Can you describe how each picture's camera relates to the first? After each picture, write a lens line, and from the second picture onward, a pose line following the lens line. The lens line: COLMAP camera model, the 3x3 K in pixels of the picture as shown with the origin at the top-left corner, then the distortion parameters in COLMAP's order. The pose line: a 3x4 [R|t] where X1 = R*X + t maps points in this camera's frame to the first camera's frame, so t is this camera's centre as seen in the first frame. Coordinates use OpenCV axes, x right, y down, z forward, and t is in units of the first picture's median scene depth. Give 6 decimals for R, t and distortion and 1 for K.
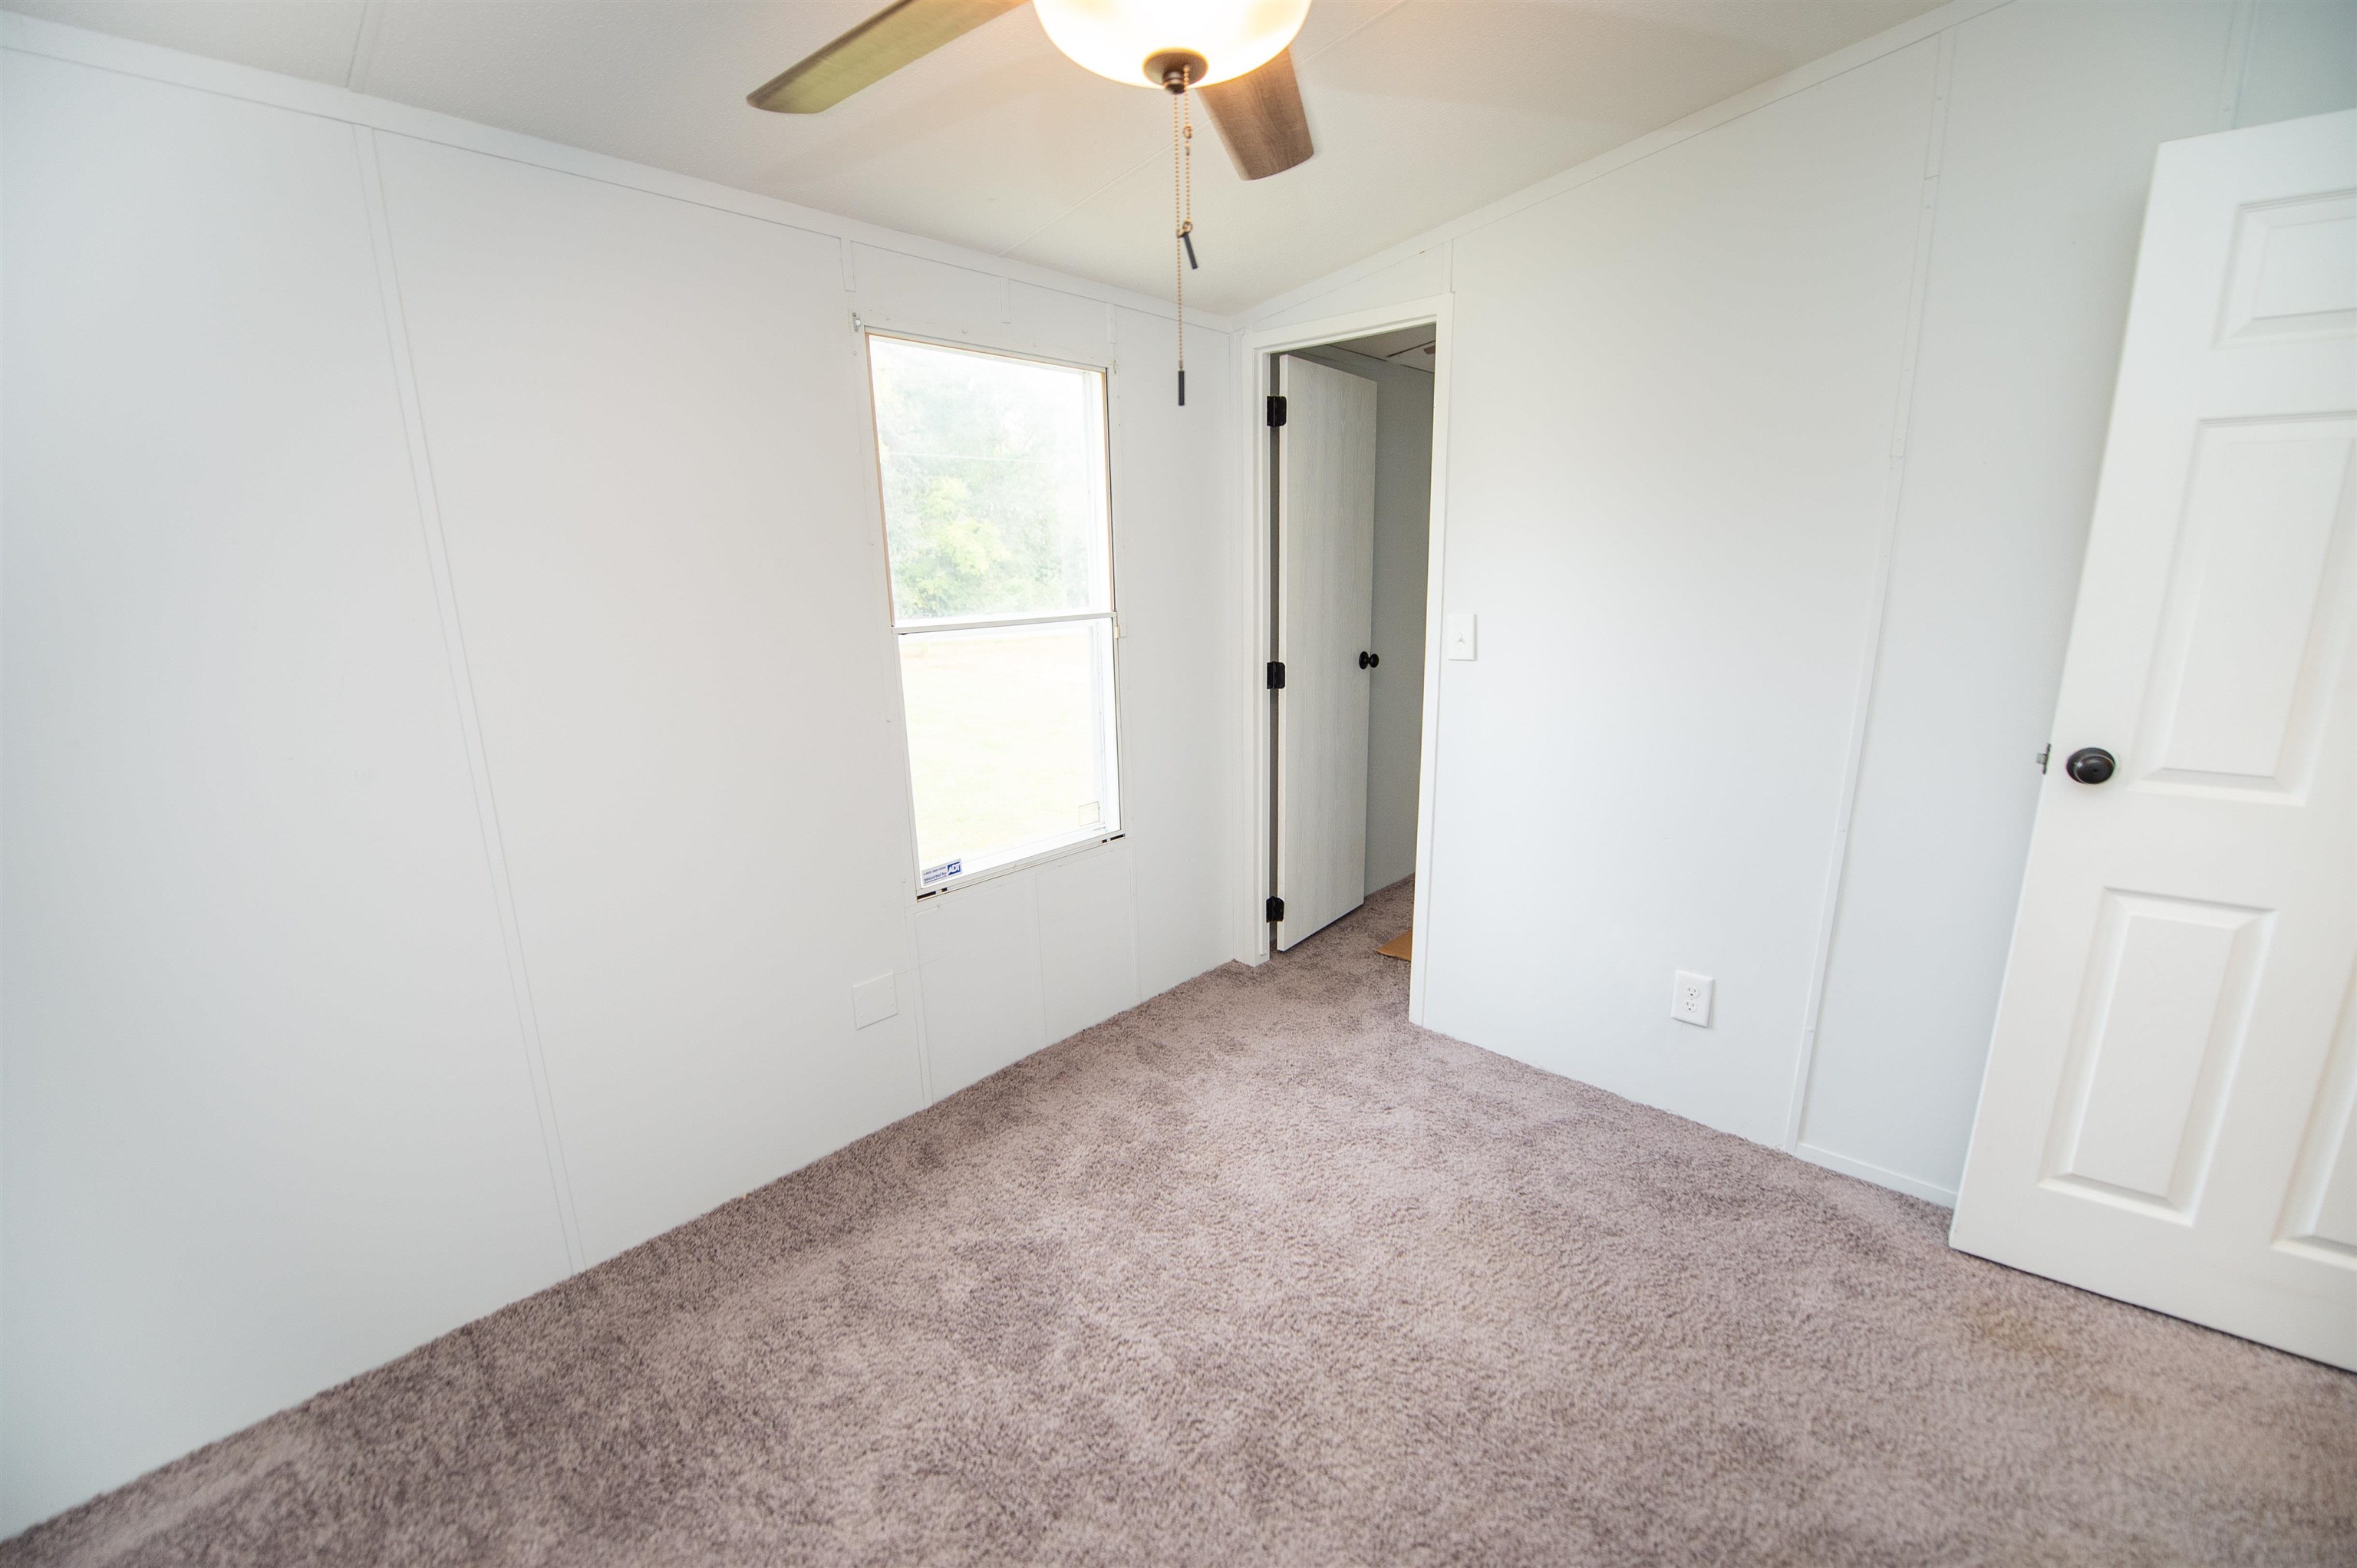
lens RADIAL K [[939.6, 0, 1188.9], [0, 939.6, 787.1], [0, 0, 1]] dist [-0.014038, -0.005510]
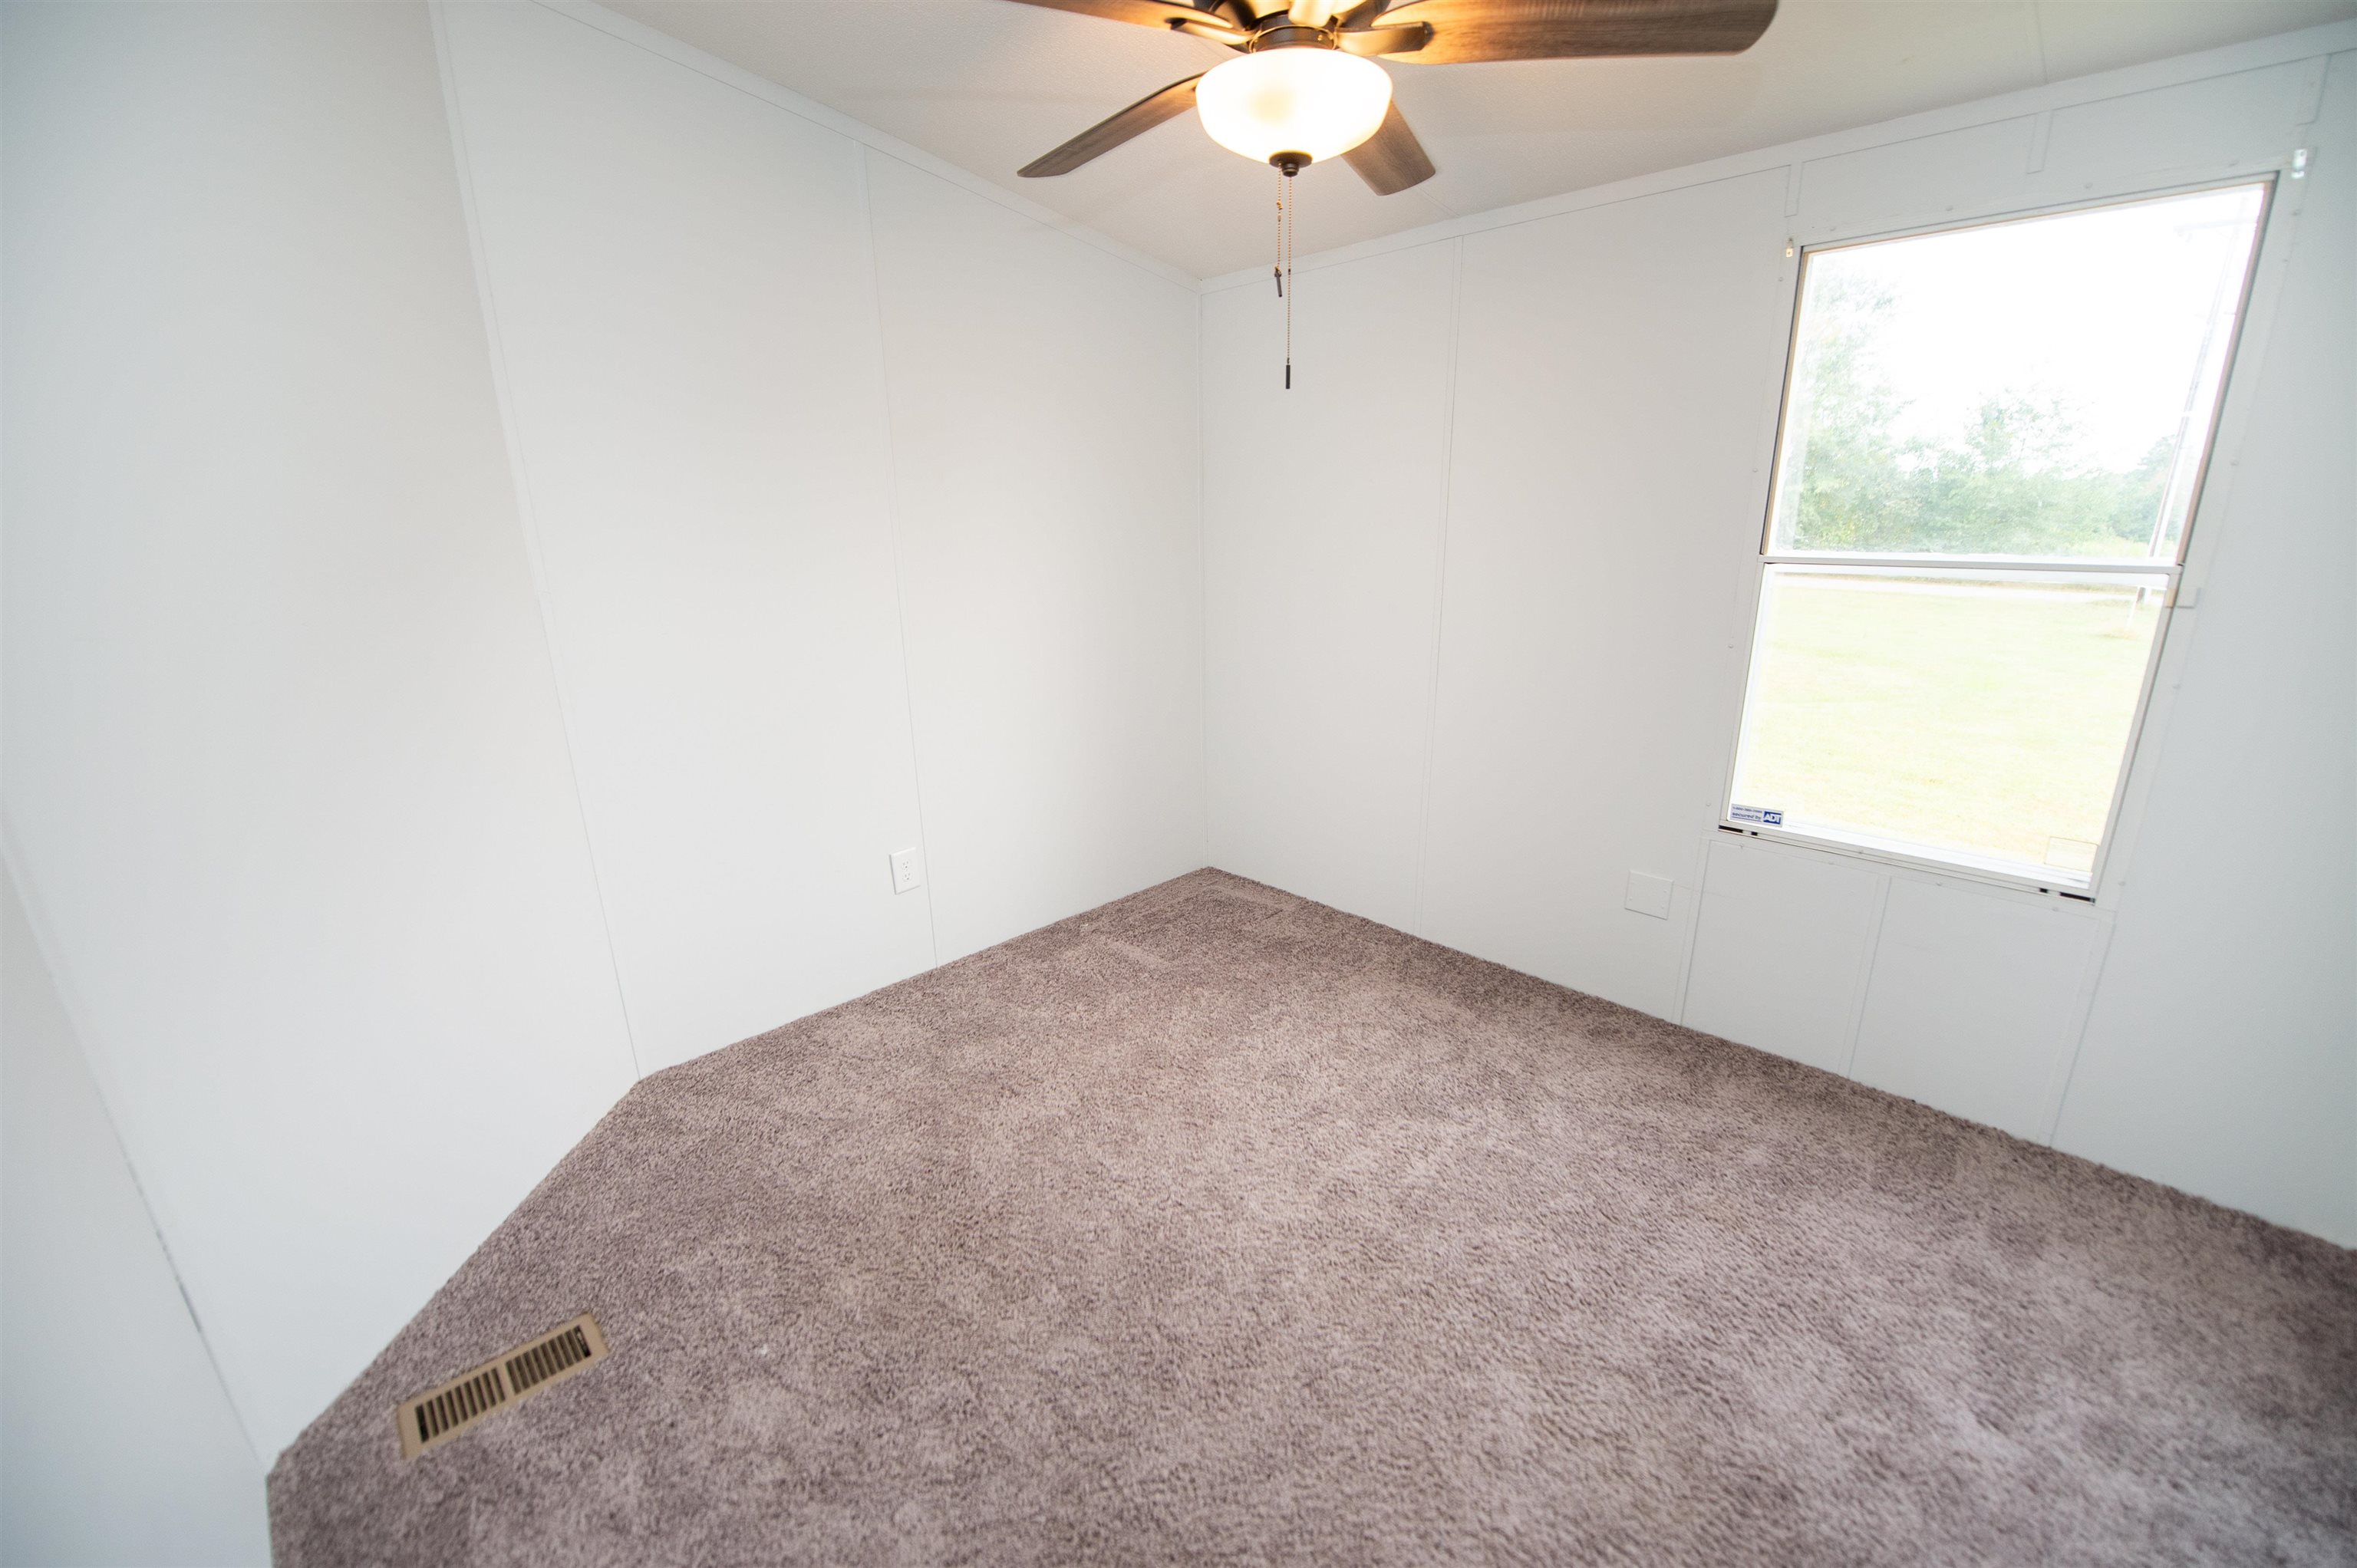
lens RADIAL K [[939.6, 0, 1188.9], [0, 939.6, 787.1], [0, 0, 1]] dist [-0.014038, -0.005510]
pose [[-0.033094, 0.298901, -0.953710, 0.673147], [-0.214706, 0.929828, 0.298867, -0.099659], [0.976118, 0.214658, 0.033404, 0.396721]]
